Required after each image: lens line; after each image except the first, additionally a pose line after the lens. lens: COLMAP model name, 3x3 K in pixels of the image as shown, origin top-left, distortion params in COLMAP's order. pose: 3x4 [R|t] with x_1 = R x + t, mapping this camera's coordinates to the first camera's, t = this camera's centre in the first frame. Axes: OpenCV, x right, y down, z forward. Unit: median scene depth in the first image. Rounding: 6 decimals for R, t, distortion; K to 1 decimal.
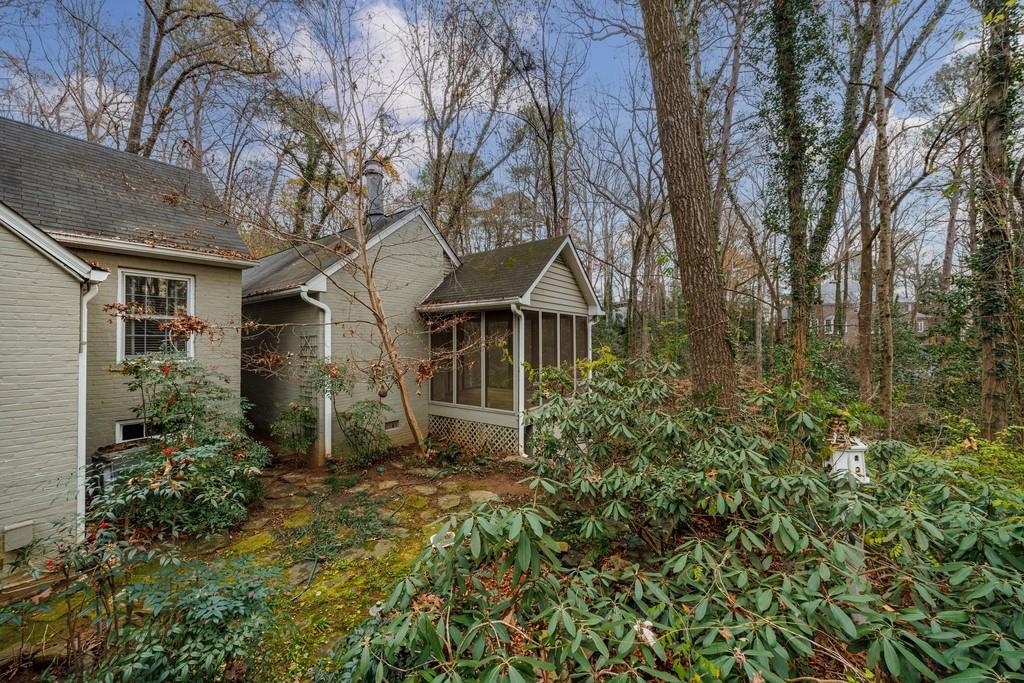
lens RADIAL K [[376.5, 0, 512.0], [0, 376.5, 341.5], [0, 0, 1]] dist [-0.011251, -0.000161]
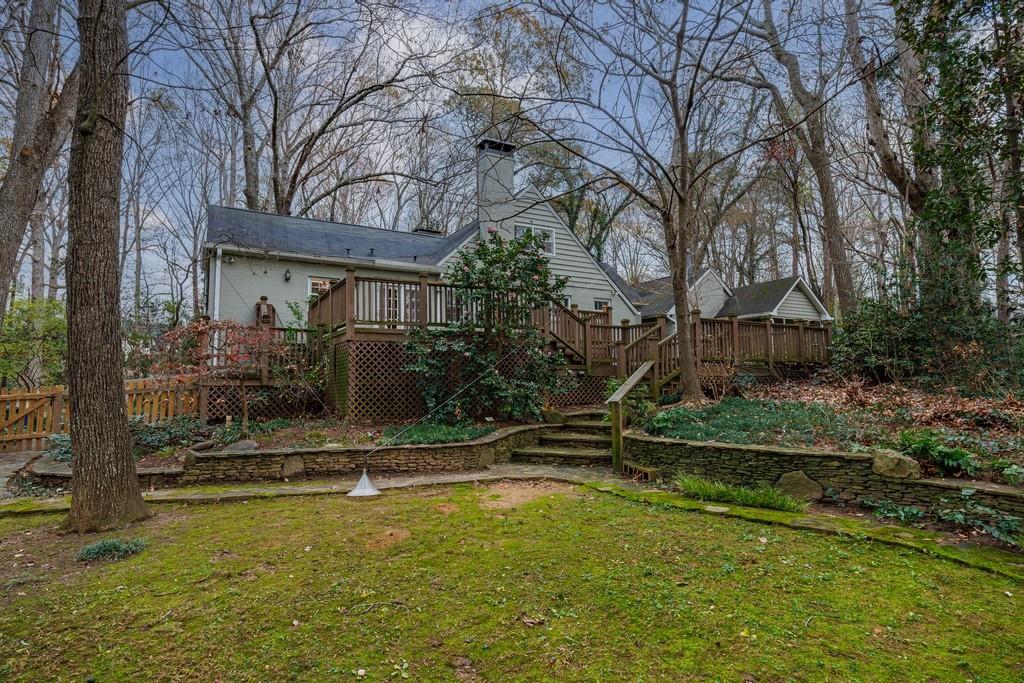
lens RADIAL K [[589.5, 0, 512.0], [0, 589.5, 341.5], [0, 0, 1]] dist [0.000824, 0.000149]
pose [[0.912505, -0.039533, -0.407150, 0.026114], [0.008256, 0.996896, -0.078292, 0.213521], [0.408981, 0.068080, 0.910000, -1.873507]]
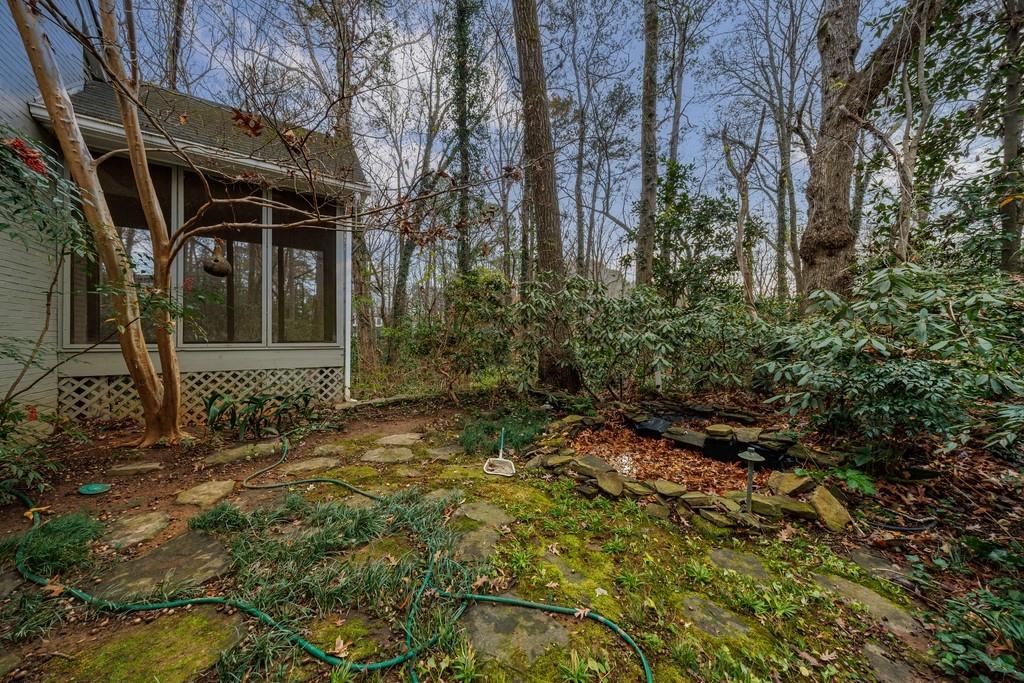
lens RADIAL K [[319.0, 0, 512.0], [0, 319.0, 341.5], [0, 0, 1]] dist [0.000034, 0.000000]
pose [[0.331698, 0.001858, 0.943384, -0.349553], [-0.009984, 0.999949, 0.001541, 0.134231], [-0.943333, -0.009930, 0.331700, 0.361976]]
